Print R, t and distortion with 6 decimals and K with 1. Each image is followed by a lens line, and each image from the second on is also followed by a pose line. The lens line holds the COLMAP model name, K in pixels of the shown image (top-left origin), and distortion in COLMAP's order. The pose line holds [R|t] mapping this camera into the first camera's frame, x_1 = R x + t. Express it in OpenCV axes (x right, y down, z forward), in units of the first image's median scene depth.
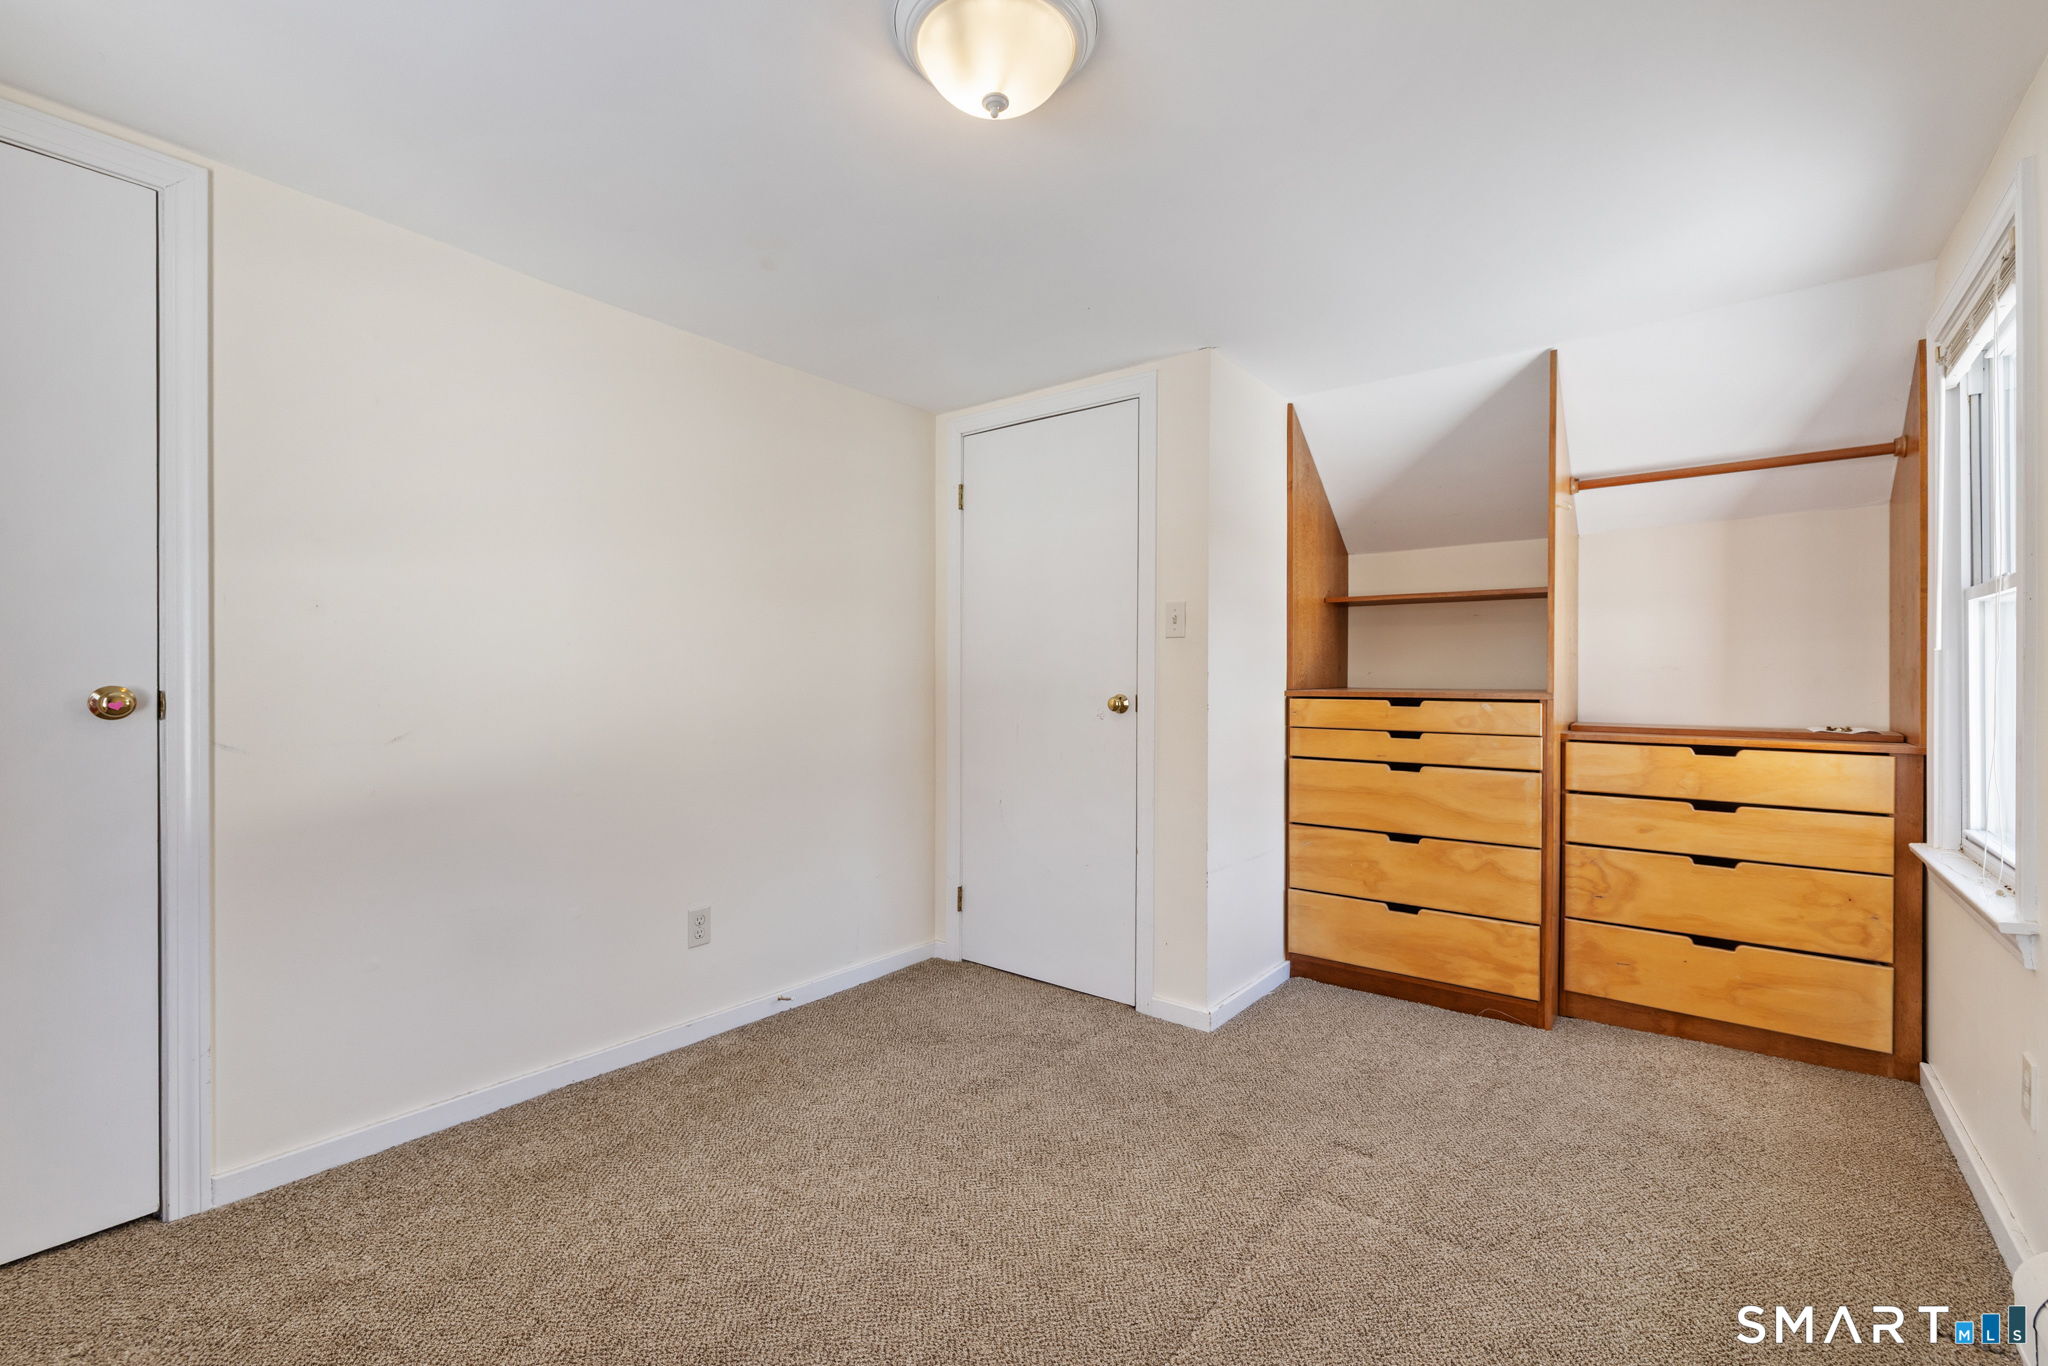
lens RADIAL K [[877.6, 0, 1025.2], [0, 877.6, 678.1], [0, 0, 1]] dist [-0.005390, -0.000493]
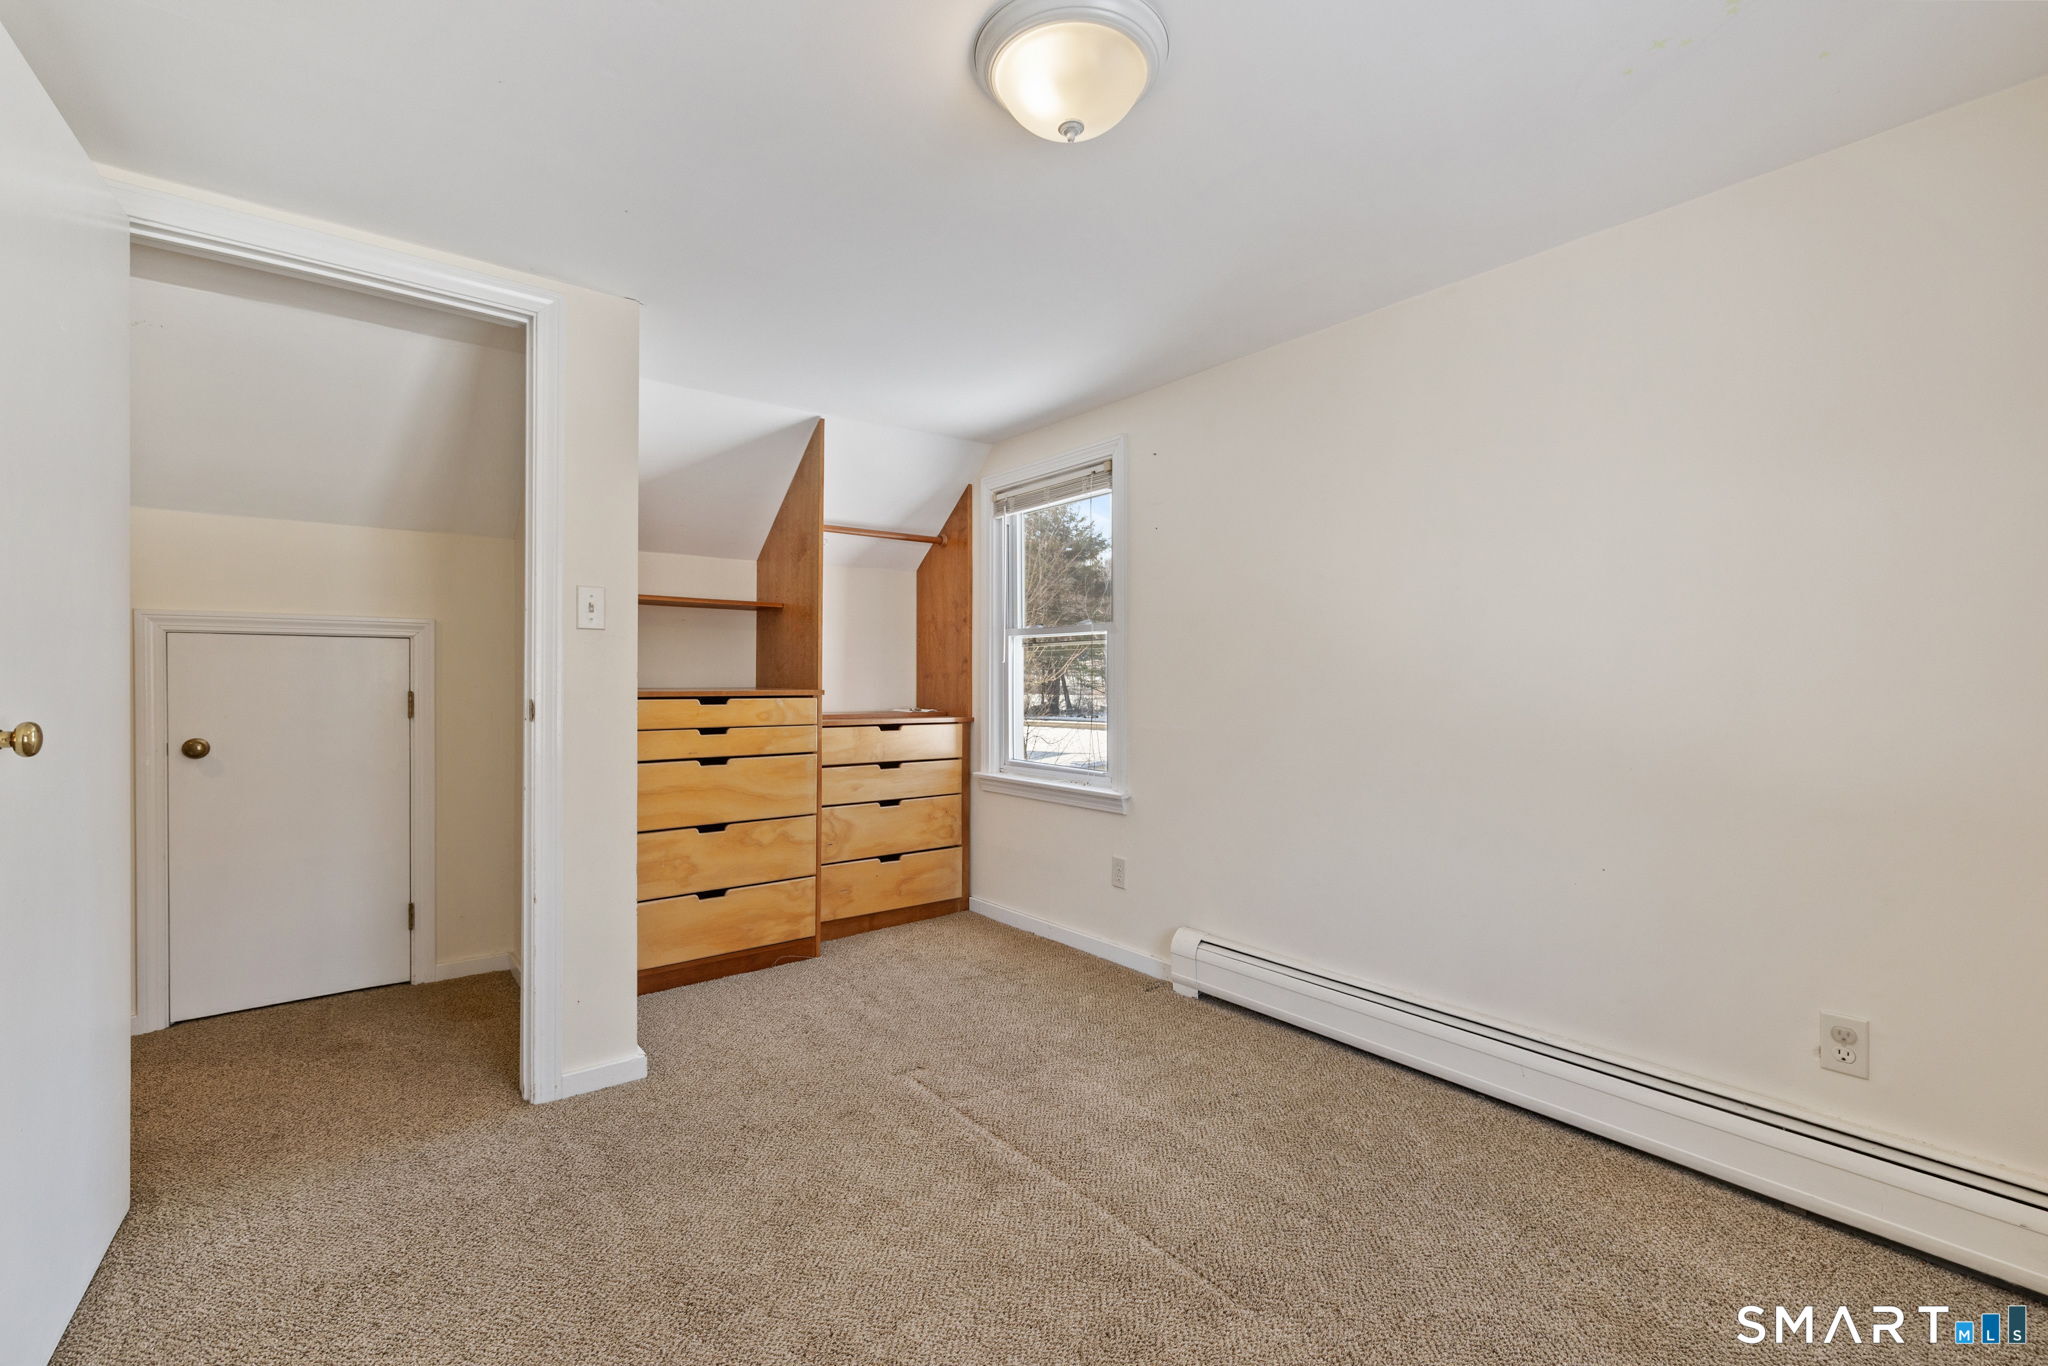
lens RADIAL K [[877.6, 0, 1020.5], [0, 877.6, 688.2], [0, 0, 1]] dist [-0.005390, -0.000493]
pose [[0.226219, -0.013687, 0.973980, -0.565956], [-0.003419, 0.999884, 0.014845, -0.004792], [-0.974070, -0.006689, 0.226146, 0.433222]]
